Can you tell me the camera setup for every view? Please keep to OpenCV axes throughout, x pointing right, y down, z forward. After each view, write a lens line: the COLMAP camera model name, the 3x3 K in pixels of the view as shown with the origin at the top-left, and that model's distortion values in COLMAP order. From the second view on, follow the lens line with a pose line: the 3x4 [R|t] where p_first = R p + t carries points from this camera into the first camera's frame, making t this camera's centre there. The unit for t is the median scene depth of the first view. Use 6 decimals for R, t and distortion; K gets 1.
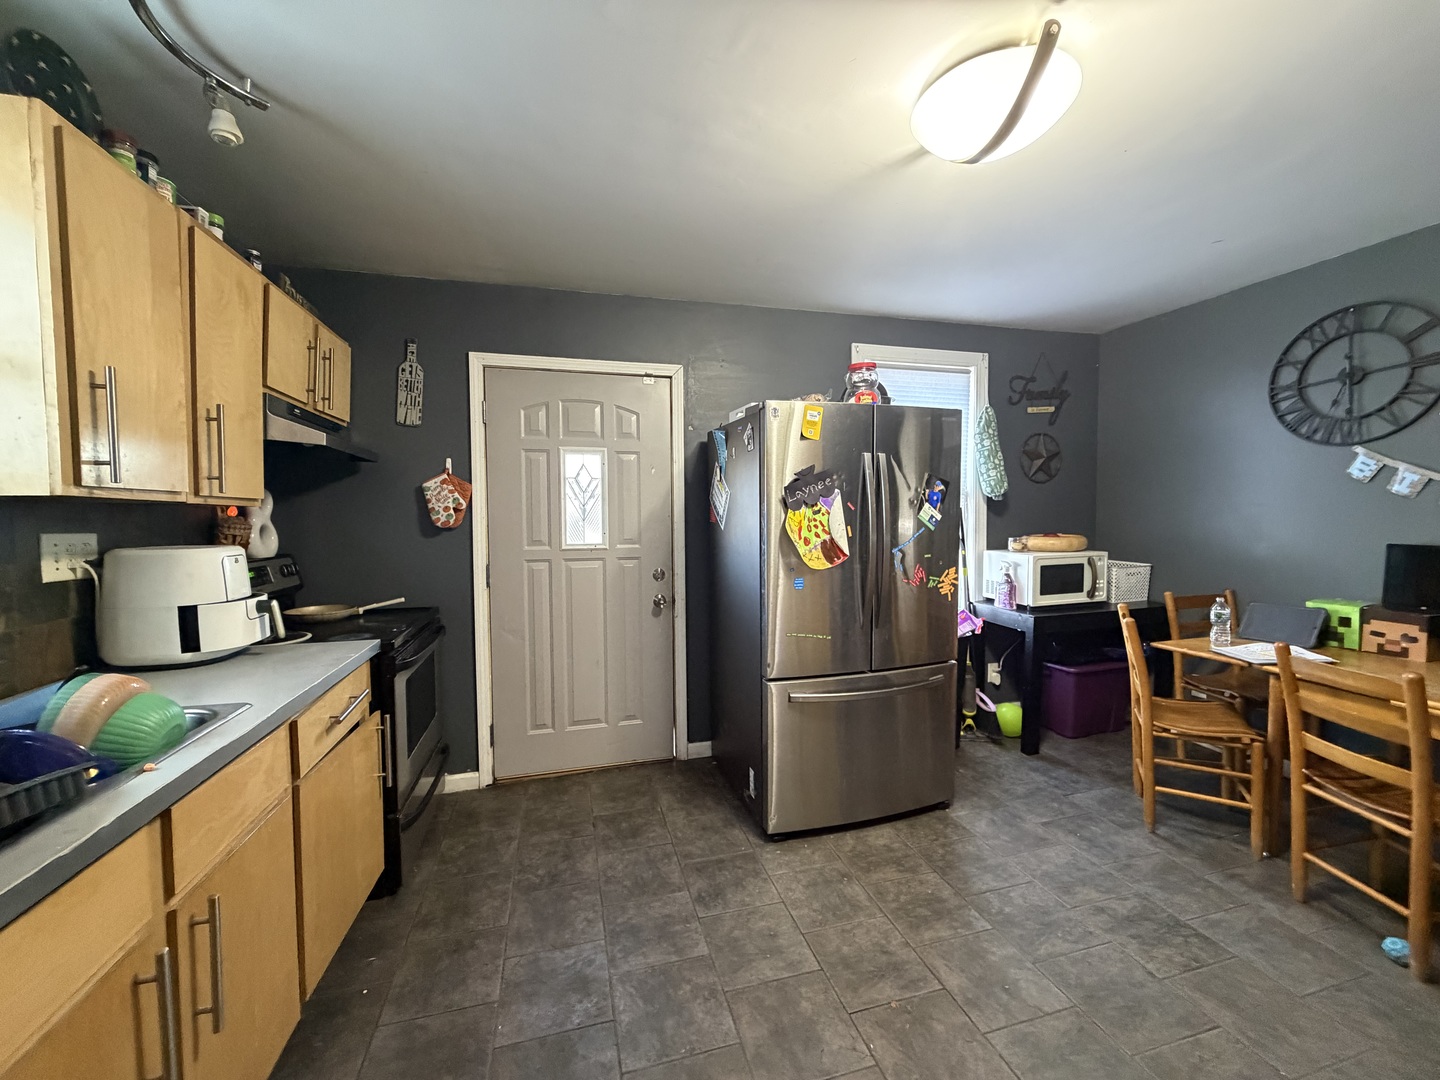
lens RADIAL K [[571.4, 0, 716.8], [0, 571.4, 542.4], [0, 0, 1]] dist [-0.003076, 0.000650]
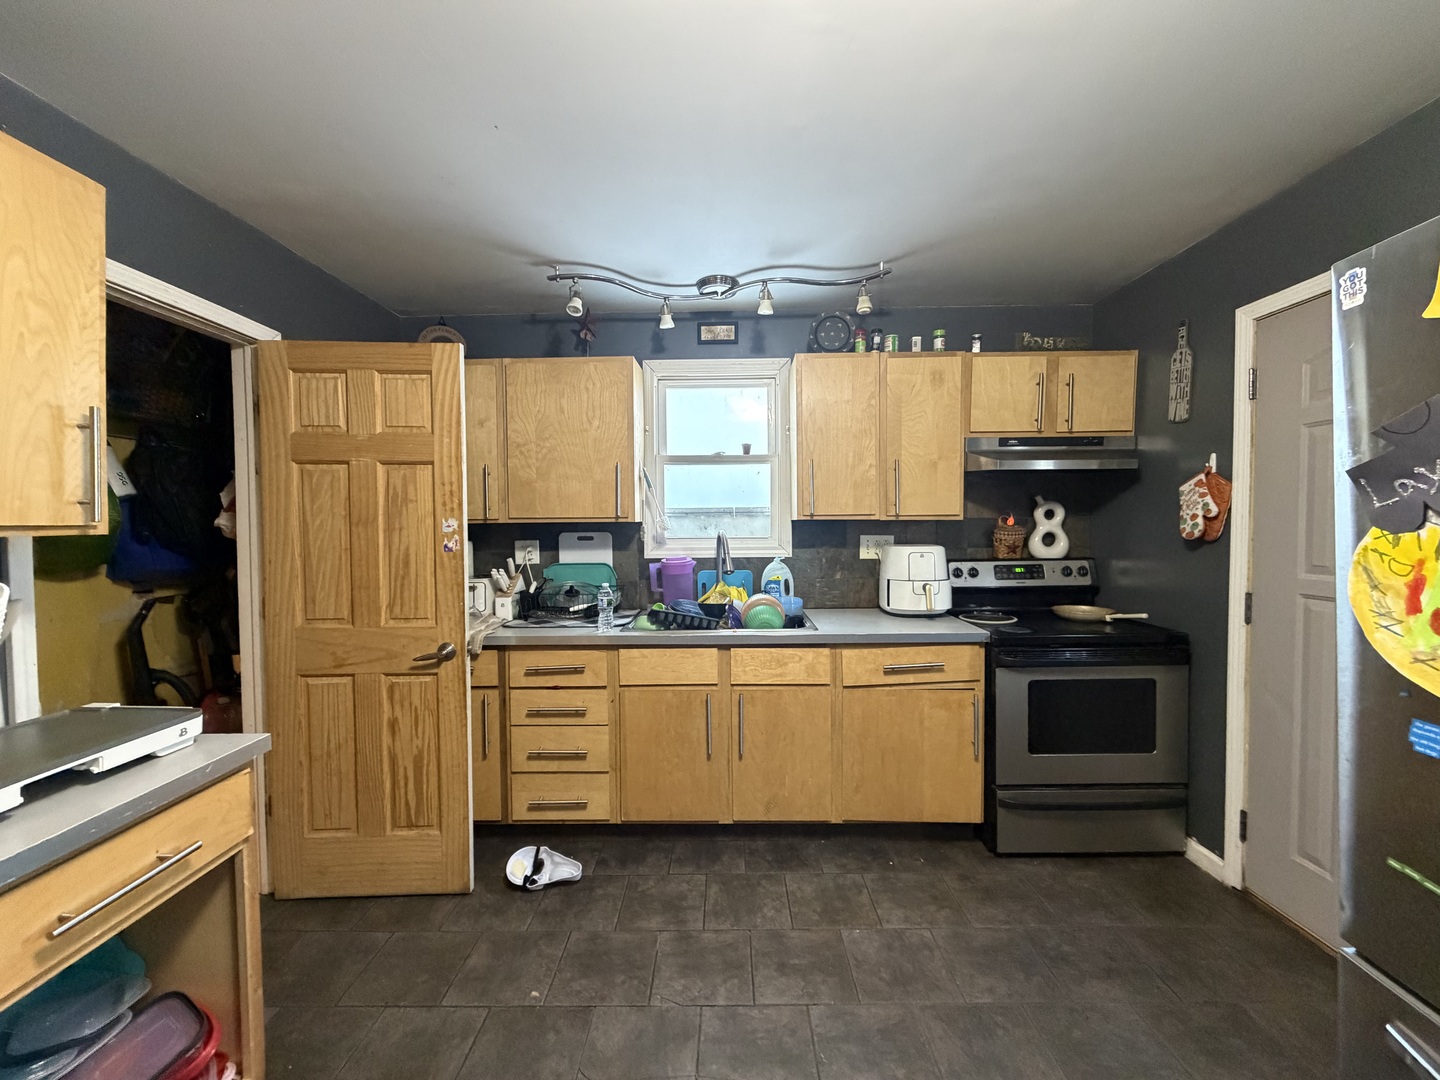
lens RADIAL K [[571.4, 0, 718.0], [0, 571.4, 541.3], [0, 0, 1]] dist [-0.003076, 0.000650]
pose [[-0.279257, 0.043653, -0.959223, 0.525285], [-0.029991, 0.998082, 0.054153, -0.049096], [0.959748, 0.043891, -0.277413, 0.592414]]
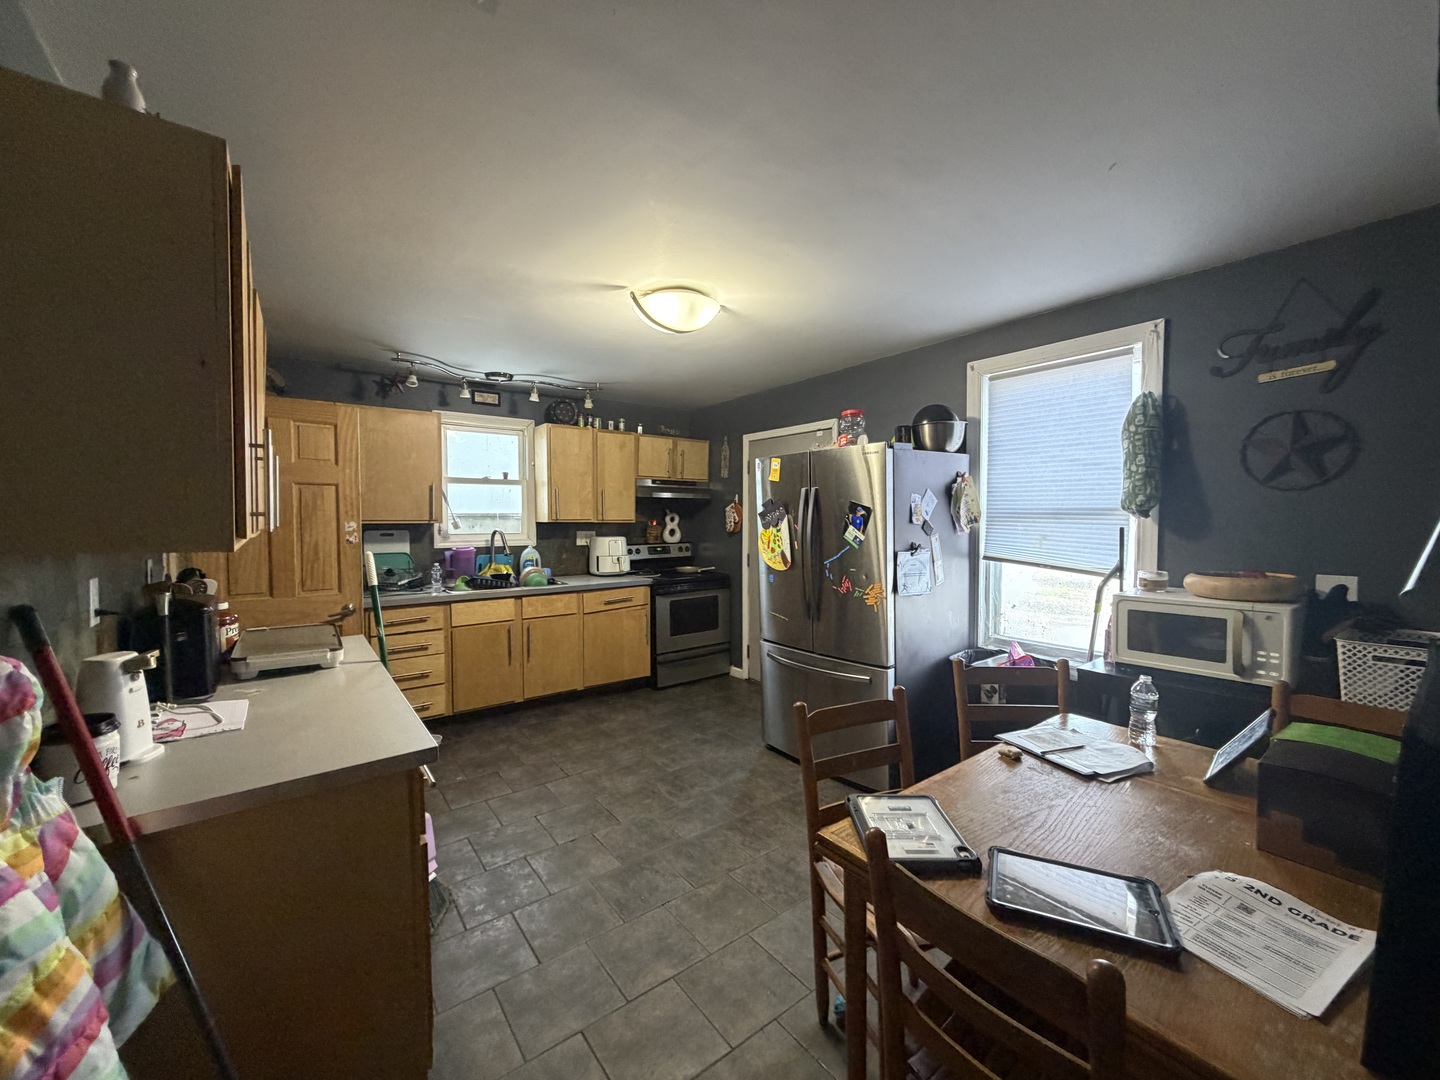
lens RADIAL K [[571.4, 0, 714.0], [0, 571.4, 542.4], [0, 0, 1]] dist [-0.003076, 0.000650]
pose [[0.365703, 0.050861, -0.929341, 1.292235], [-0.043490, 0.998349, 0.037524, -0.062241], [0.929715, 0.026695, 0.367311, 0.273995]]
